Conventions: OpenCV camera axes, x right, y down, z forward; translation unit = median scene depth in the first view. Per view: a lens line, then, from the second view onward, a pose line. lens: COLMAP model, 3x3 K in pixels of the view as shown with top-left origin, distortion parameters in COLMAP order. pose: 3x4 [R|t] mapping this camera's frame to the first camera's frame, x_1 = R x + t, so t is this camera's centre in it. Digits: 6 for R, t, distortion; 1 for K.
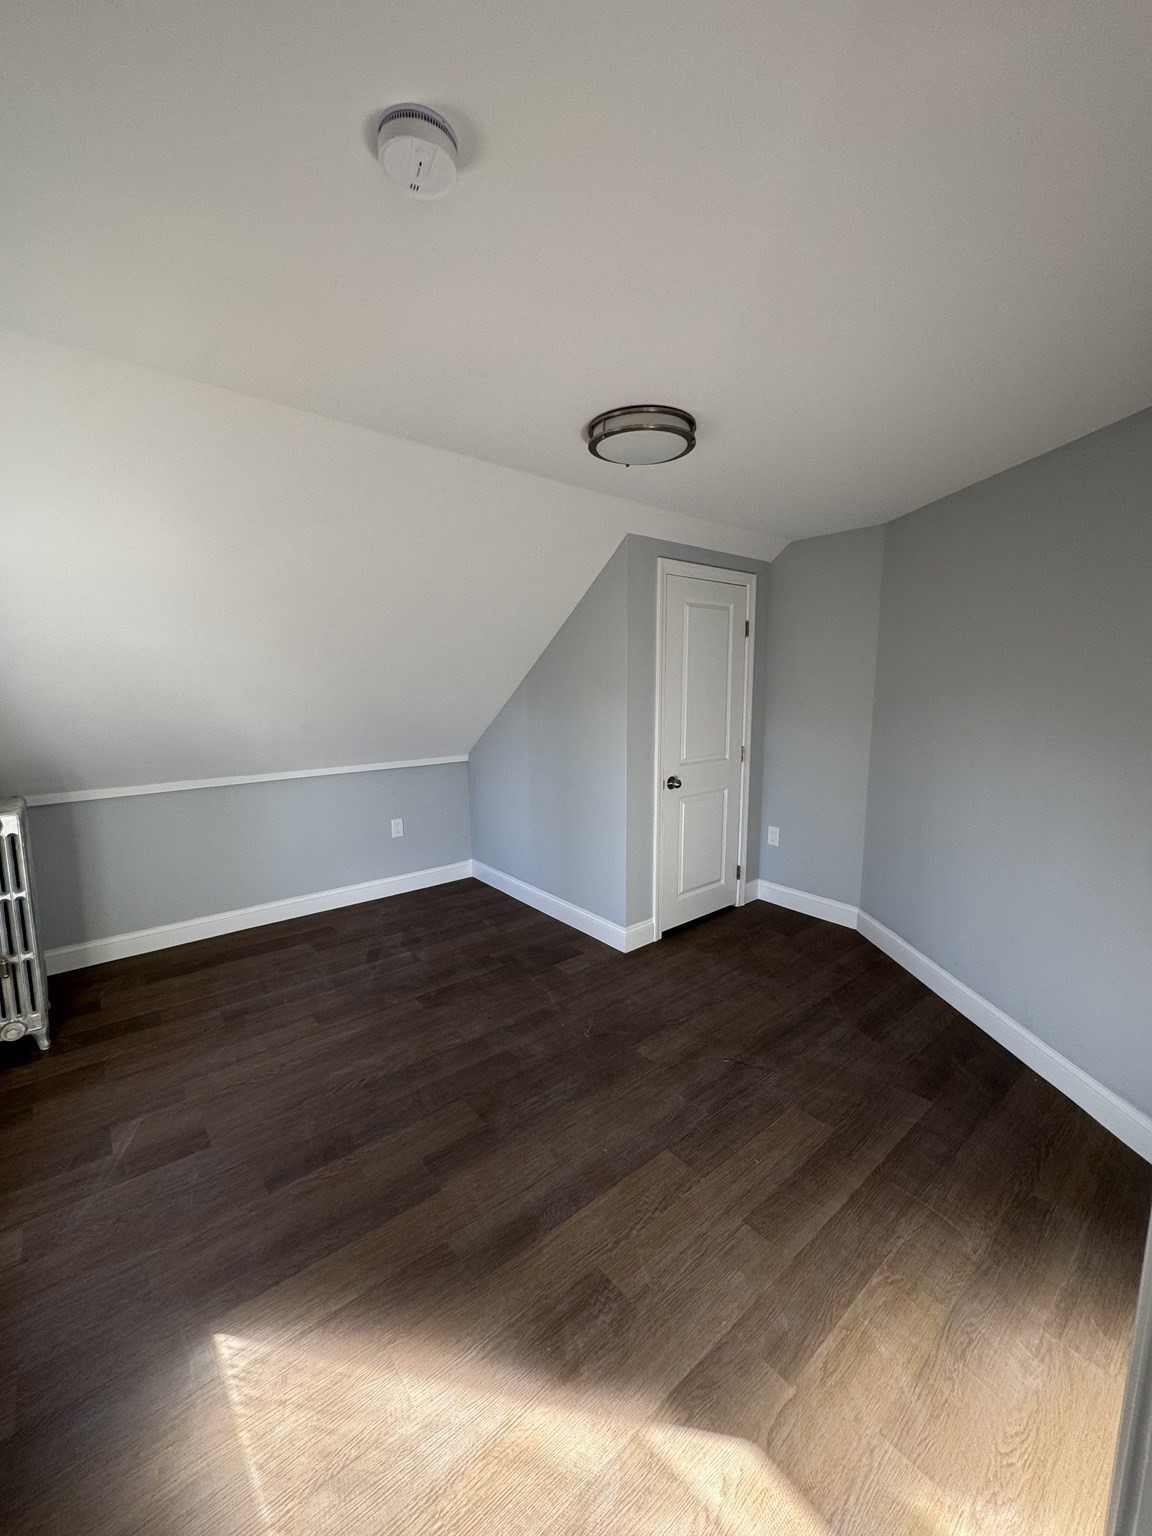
lens RADIAL K [[614.8, 0, 571.1], [0, 614.8, 765.0], [0, 0, 1]] dist [0.000367, -0.000030]
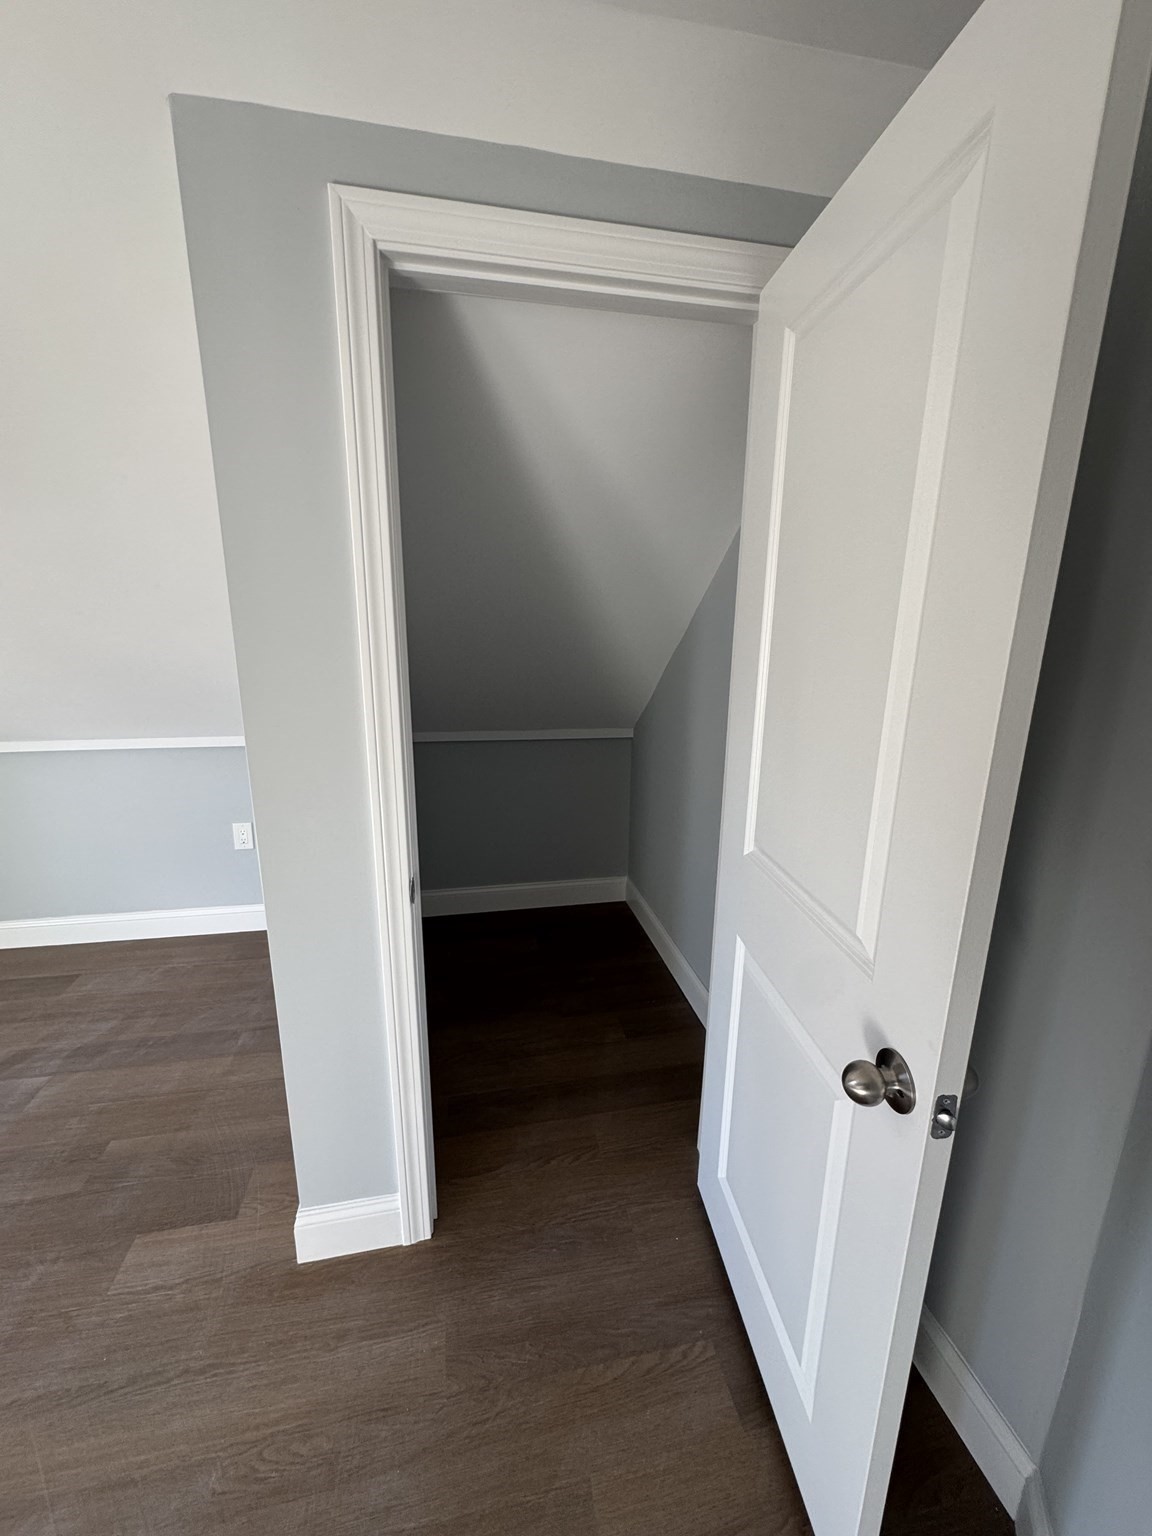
lens RADIAL K [[614.8, 0, 574.6], [0, 614.8, 761.7], [0, 0, 1]] dist [0.000367, -0.000030]
pose [[0.883339, 0.120257, -0.453045, 0.381626], [-0.083007, 0.991386, 0.101308, -0.086155], [0.461326, -0.051883, 0.885713, 0.694763]]
